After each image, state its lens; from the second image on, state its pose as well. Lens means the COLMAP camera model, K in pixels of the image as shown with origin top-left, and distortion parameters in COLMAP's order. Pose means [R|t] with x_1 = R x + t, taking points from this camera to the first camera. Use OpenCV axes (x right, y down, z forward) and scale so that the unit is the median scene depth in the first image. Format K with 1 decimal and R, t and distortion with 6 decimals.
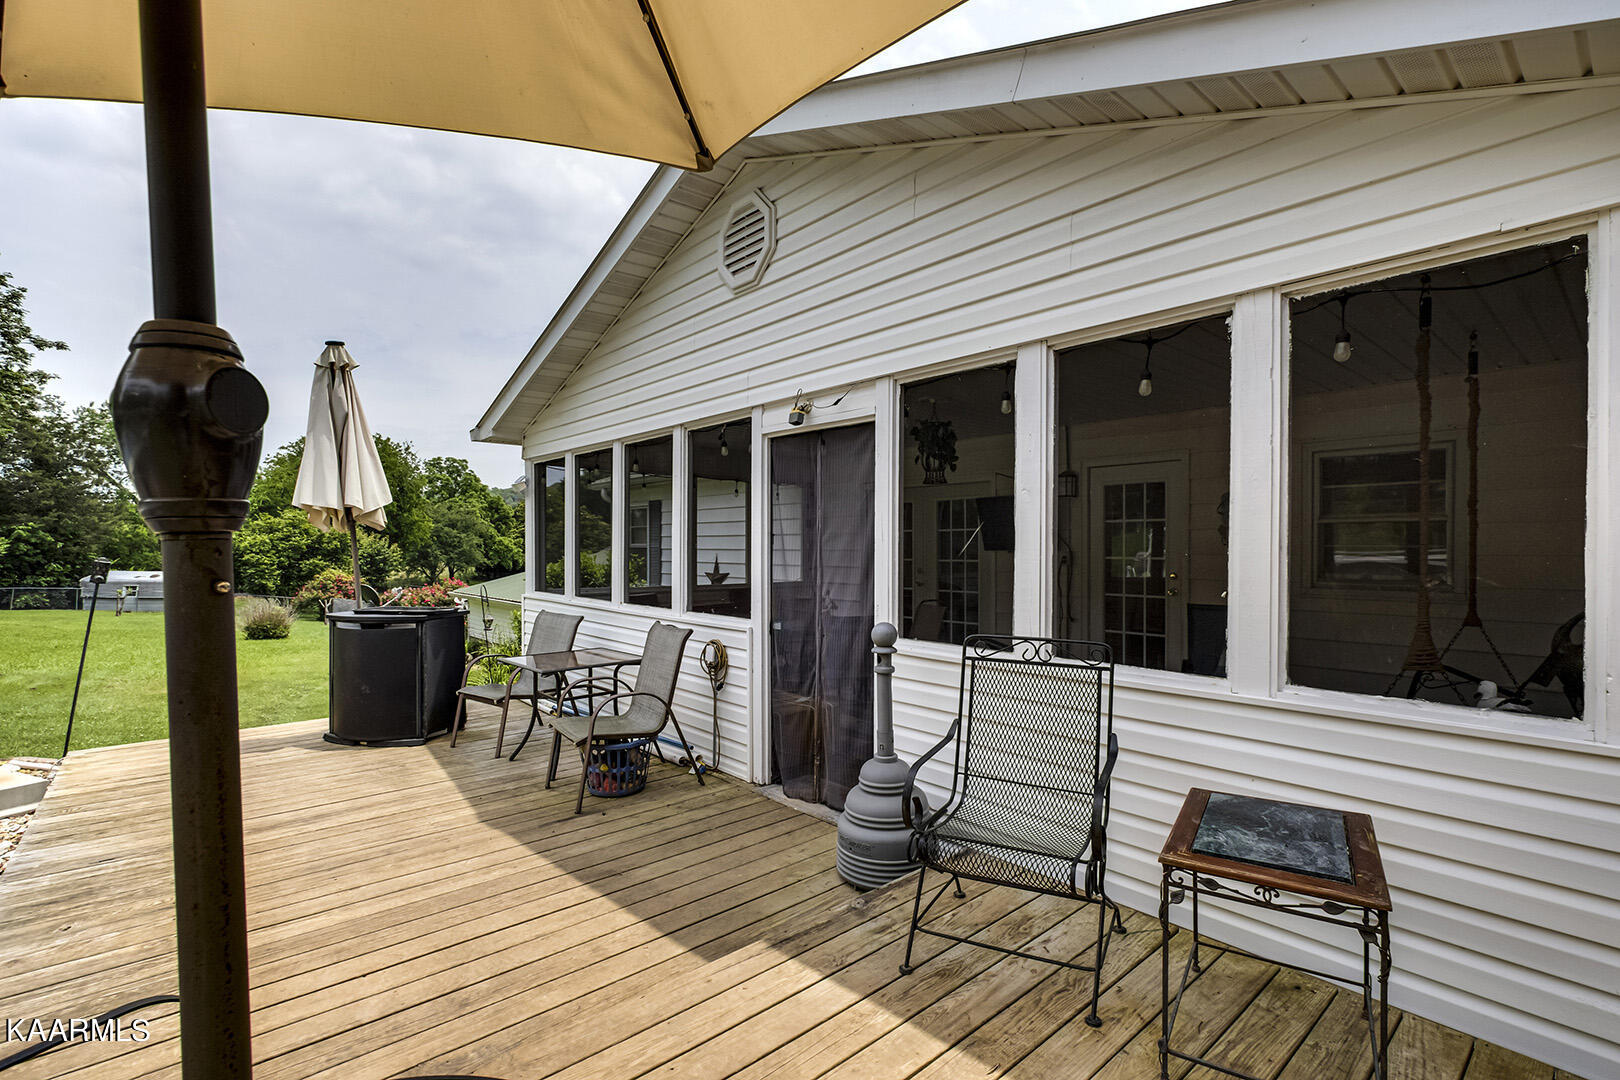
lens RADIAL K [[746.7, 0, 811.6], [0, 746.7, 545.4], [0, 0, 1]] dist [-0.004570, -0.002886]
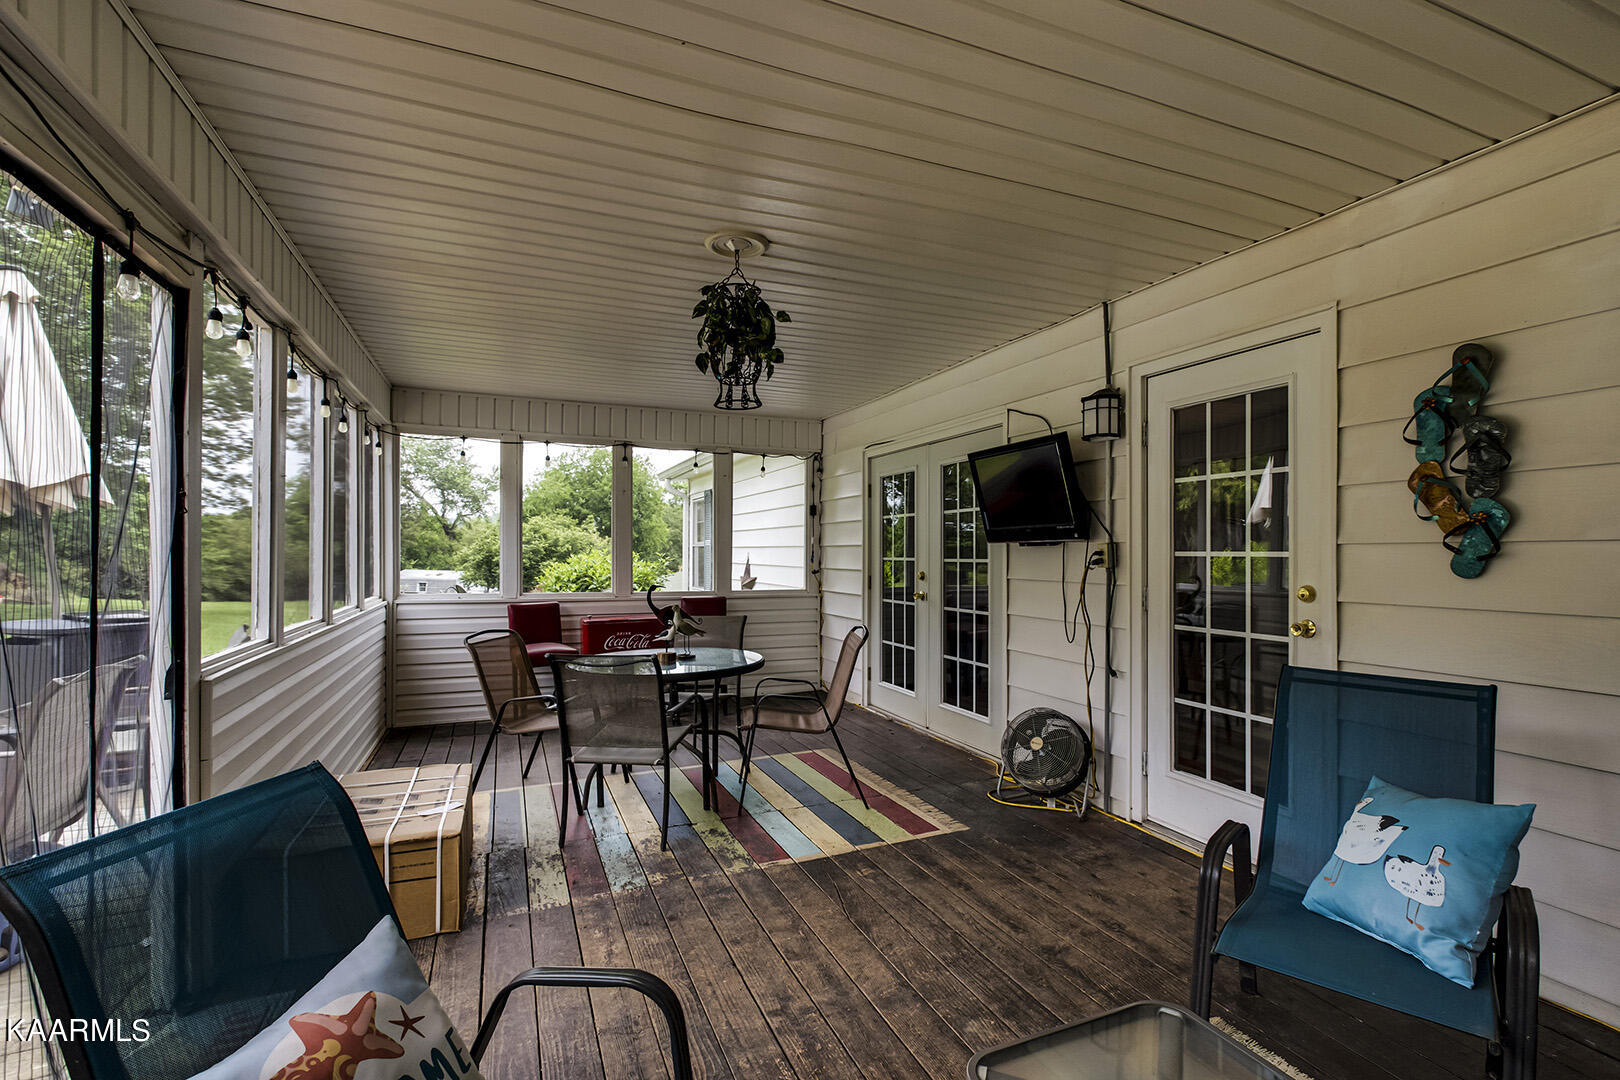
lens RADIAL K [[746.7, 0, 811.2], [0, 746.7, 547.1], [0, 0, 1]] dist [-0.004570, -0.002886]
pose [[0.947774, -0.000618, -0.318943, 0.186893], [-0.000681, 0.999992, -0.003962, 0.008256], [0.318942, 0.003972, 0.947766, 0.260788]]
